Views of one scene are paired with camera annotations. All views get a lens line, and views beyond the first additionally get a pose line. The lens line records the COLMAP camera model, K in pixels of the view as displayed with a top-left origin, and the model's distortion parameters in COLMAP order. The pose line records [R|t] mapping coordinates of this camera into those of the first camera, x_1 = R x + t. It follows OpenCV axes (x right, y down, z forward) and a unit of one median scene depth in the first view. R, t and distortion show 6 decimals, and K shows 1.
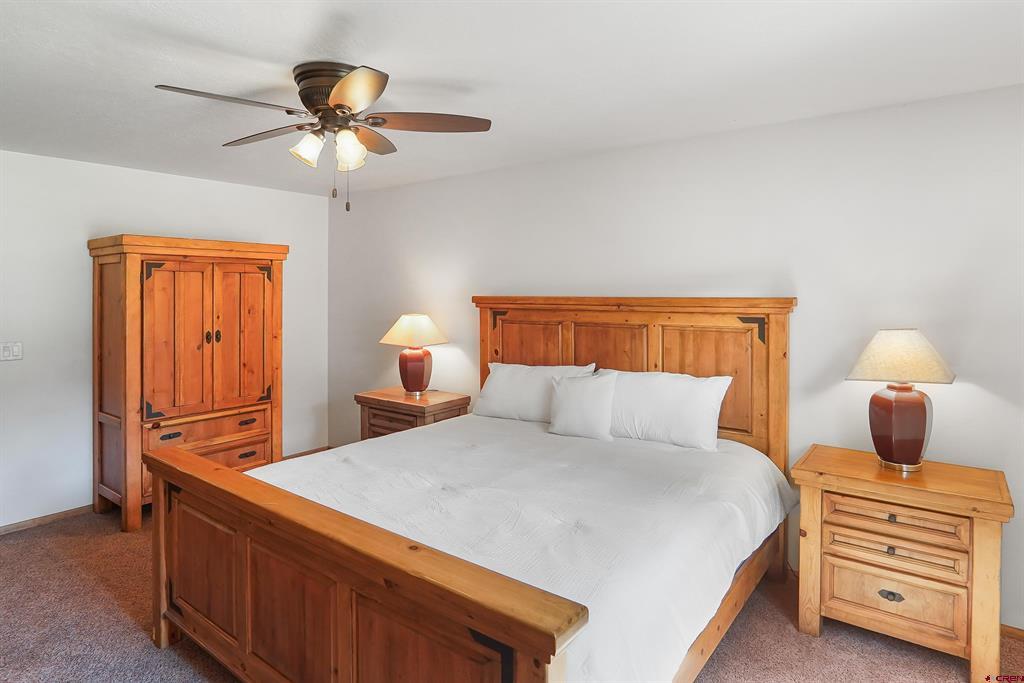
lens RADIAL K [[556.1, 0, 512.0], [0, 556.1, 341.5], [0, 0, 1]] dist [-0.025535, 0.001352]
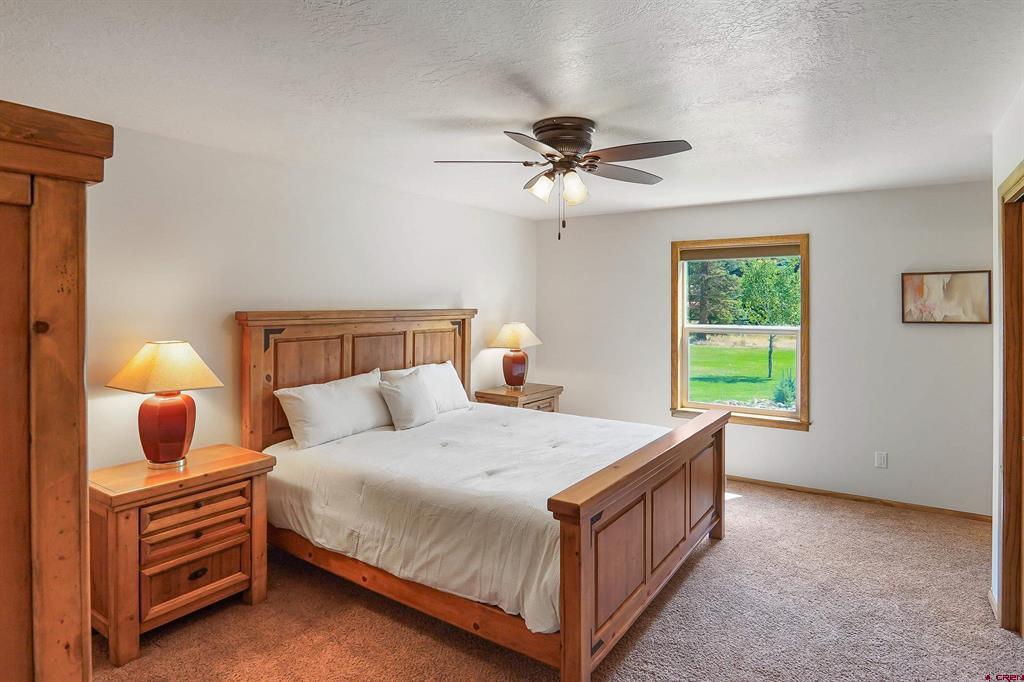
lens RADIAL K [[556.1, 0, 512.0], [0, 556.1, 341.0], [0, 0, 1]] dist [-0.025535, 0.001352]
pose [[-0.041075, -0.062047, 0.997228, -0.930400], [0.094858, 0.993320, 0.065711, -0.060920], [-0.994643, 0.097294, -0.034915, 0.710884]]
